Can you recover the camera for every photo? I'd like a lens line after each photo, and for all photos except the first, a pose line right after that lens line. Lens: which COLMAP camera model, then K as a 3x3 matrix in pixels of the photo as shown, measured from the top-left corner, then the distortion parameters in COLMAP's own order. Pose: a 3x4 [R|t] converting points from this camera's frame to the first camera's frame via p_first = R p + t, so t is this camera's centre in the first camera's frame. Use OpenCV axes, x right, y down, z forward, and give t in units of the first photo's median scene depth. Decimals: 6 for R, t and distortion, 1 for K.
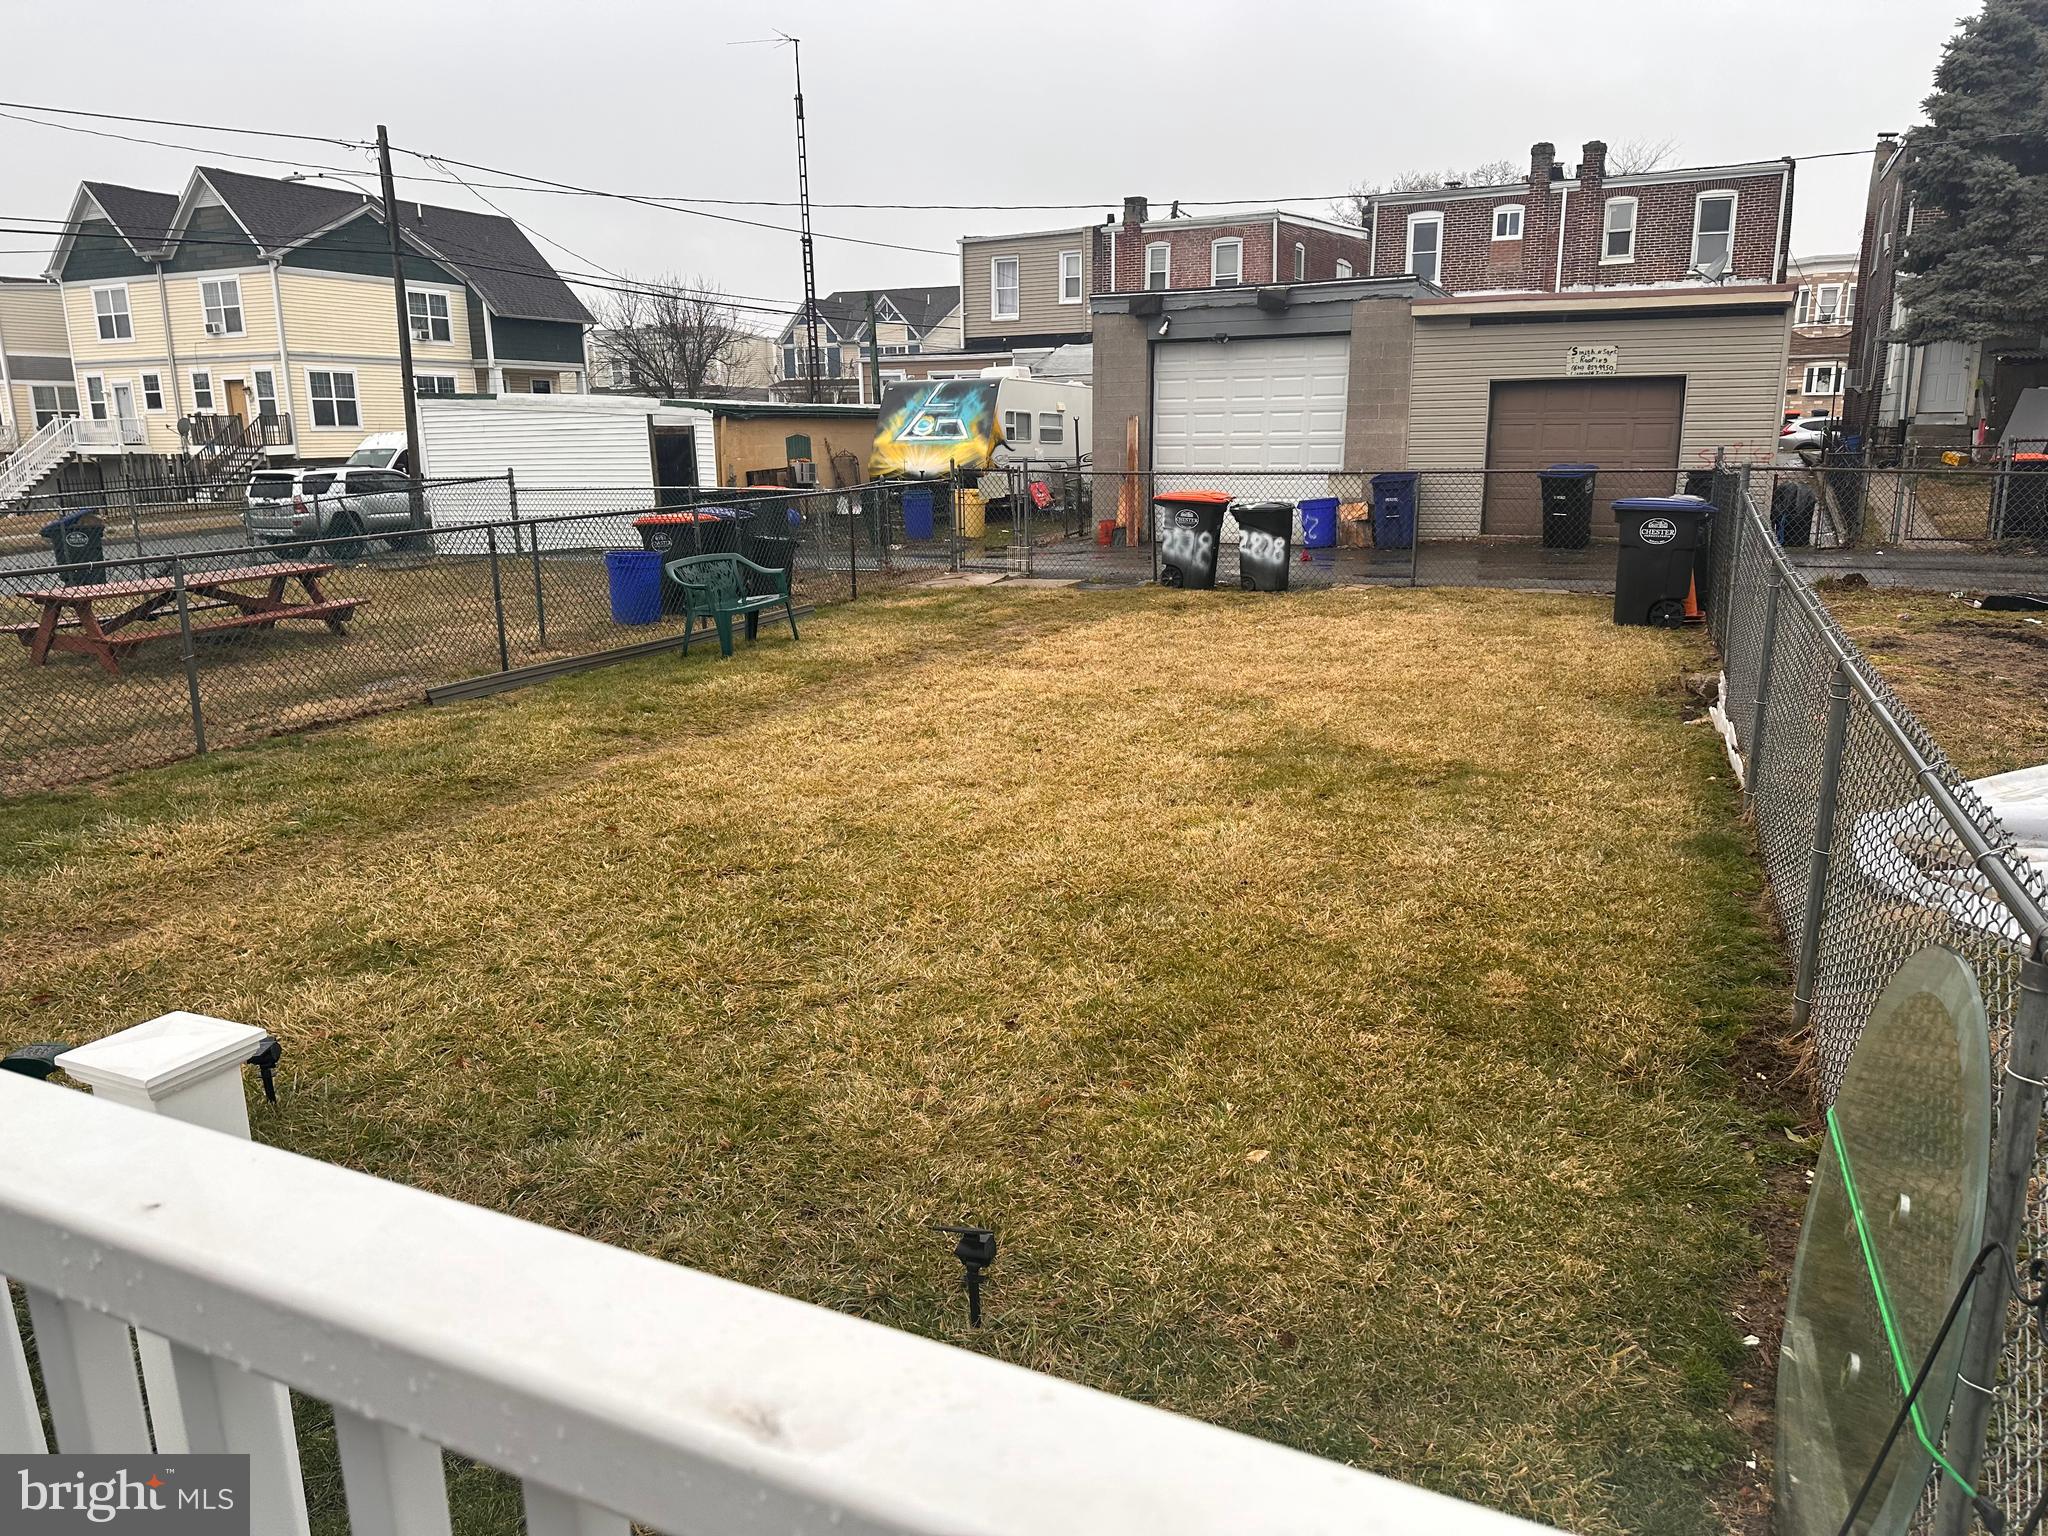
lens RADIAL K [[1448.9, 0, 1048.1], [0, 1448.9, 800.9], [0, 0, 1]] dist [0.064980, -0.080713]
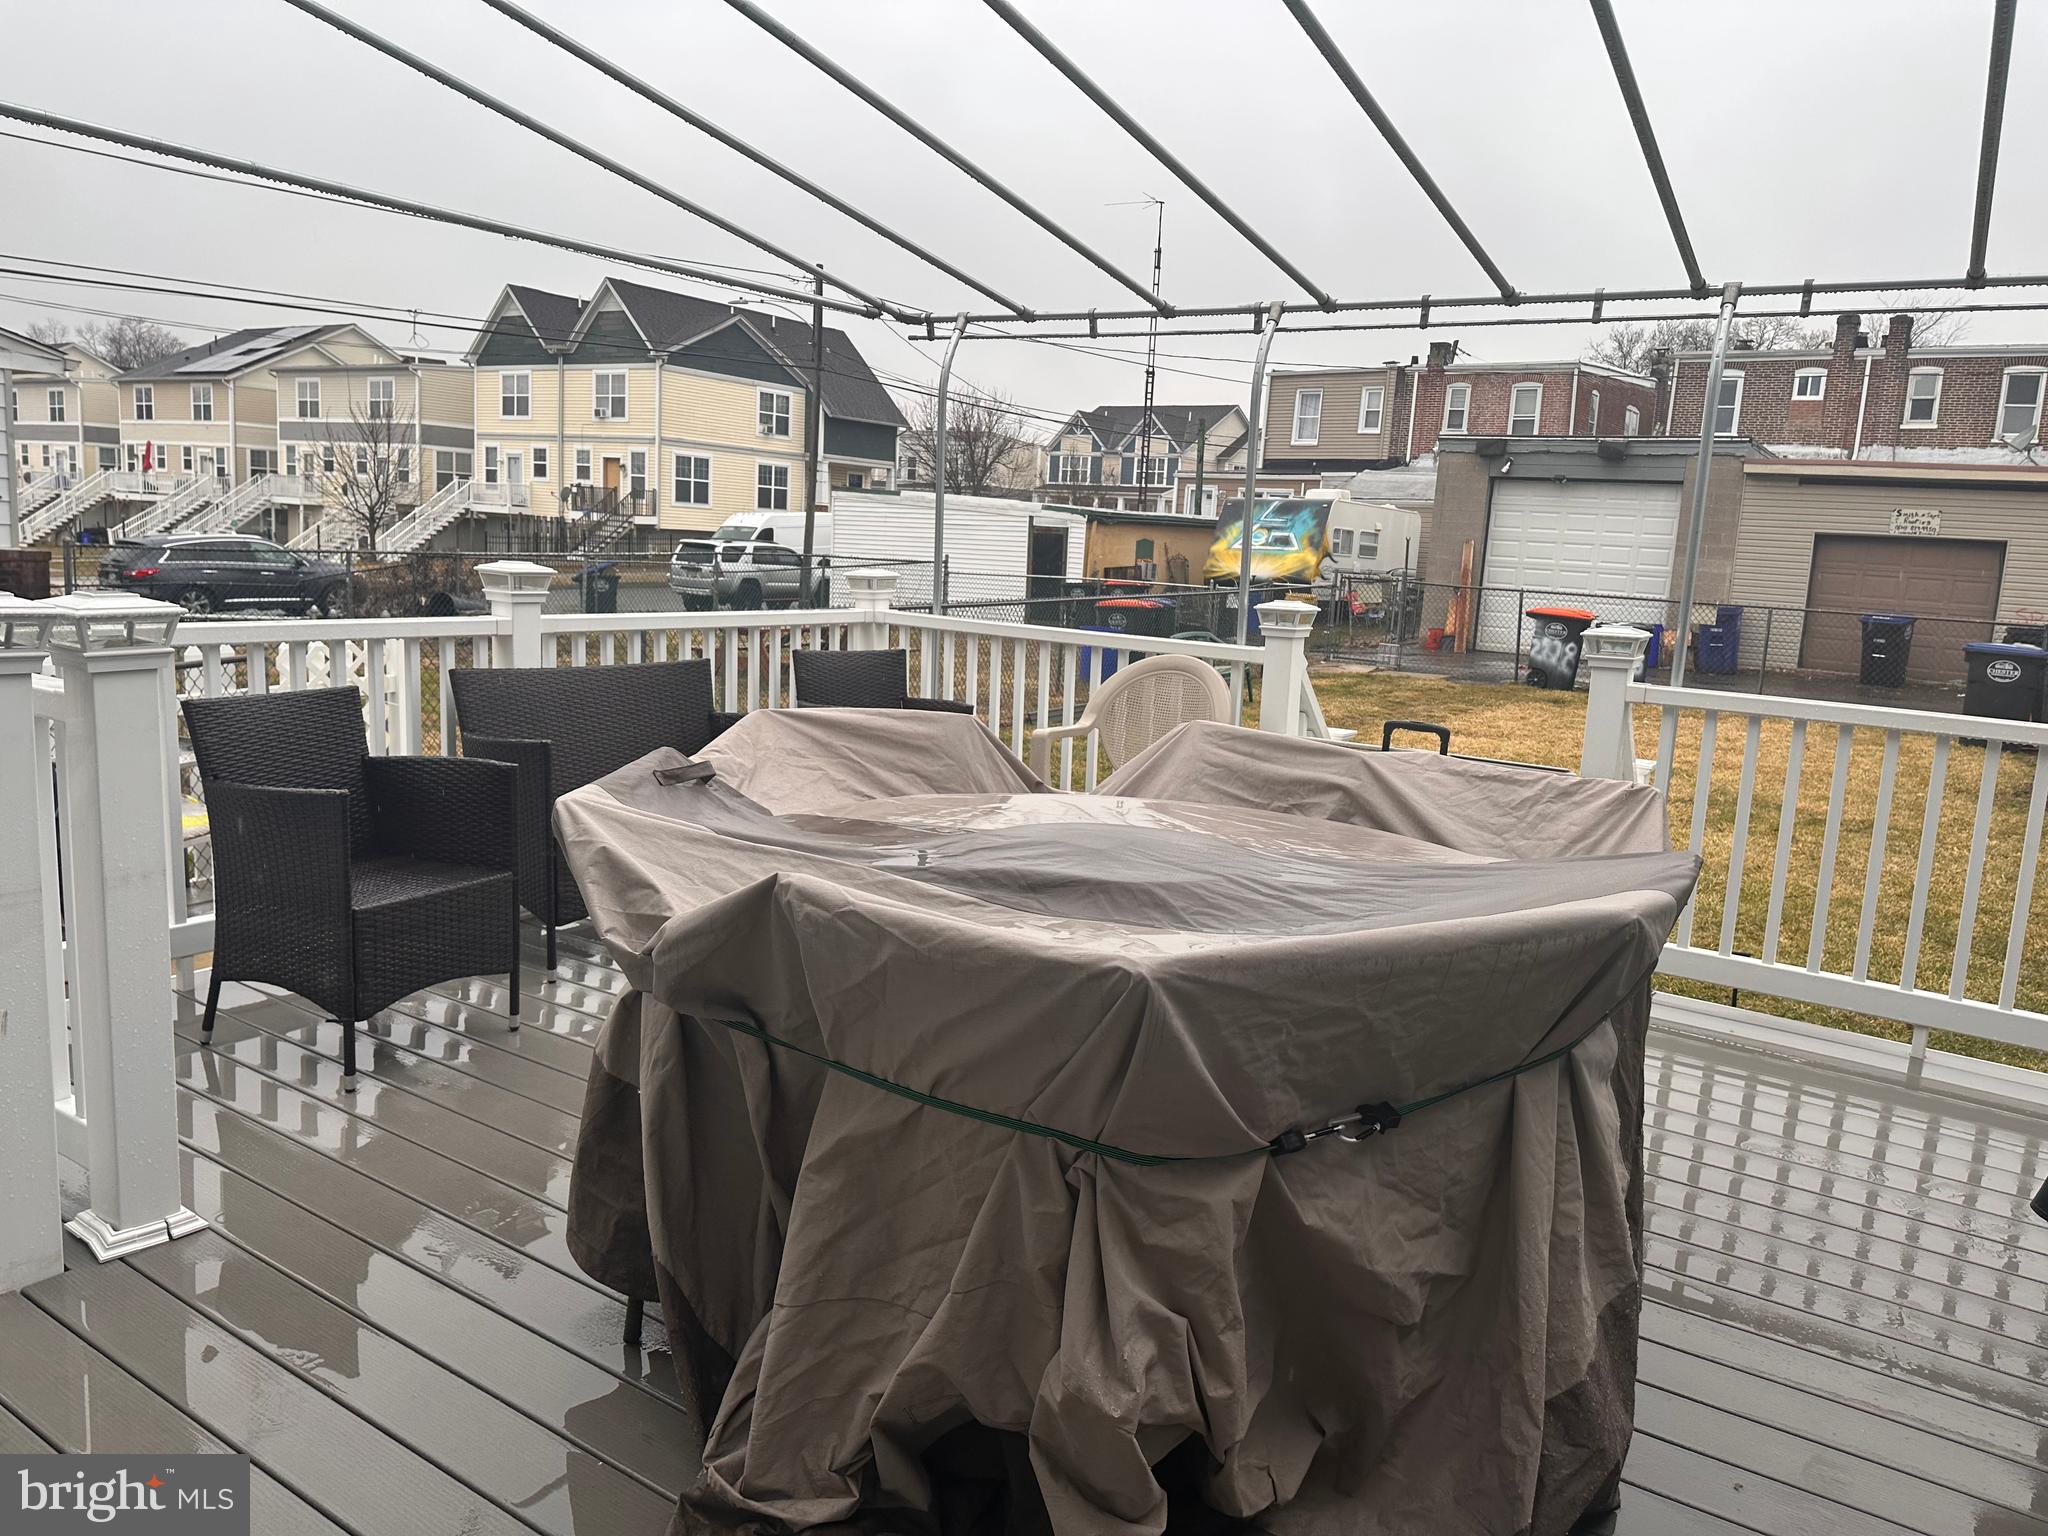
lens RADIAL K [[1448.9, 0, 1018.1], [0, 1448.9, 782.7], [0, 0, 1]] dist [0.064980, -0.080713]
pose [[0.984460, 0.091787, -0.149714, -0.064605], [-0.103581, 0.991941, -0.072965, 0.027003], [0.141810, 0.087338, 0.986033, -0.100794]]
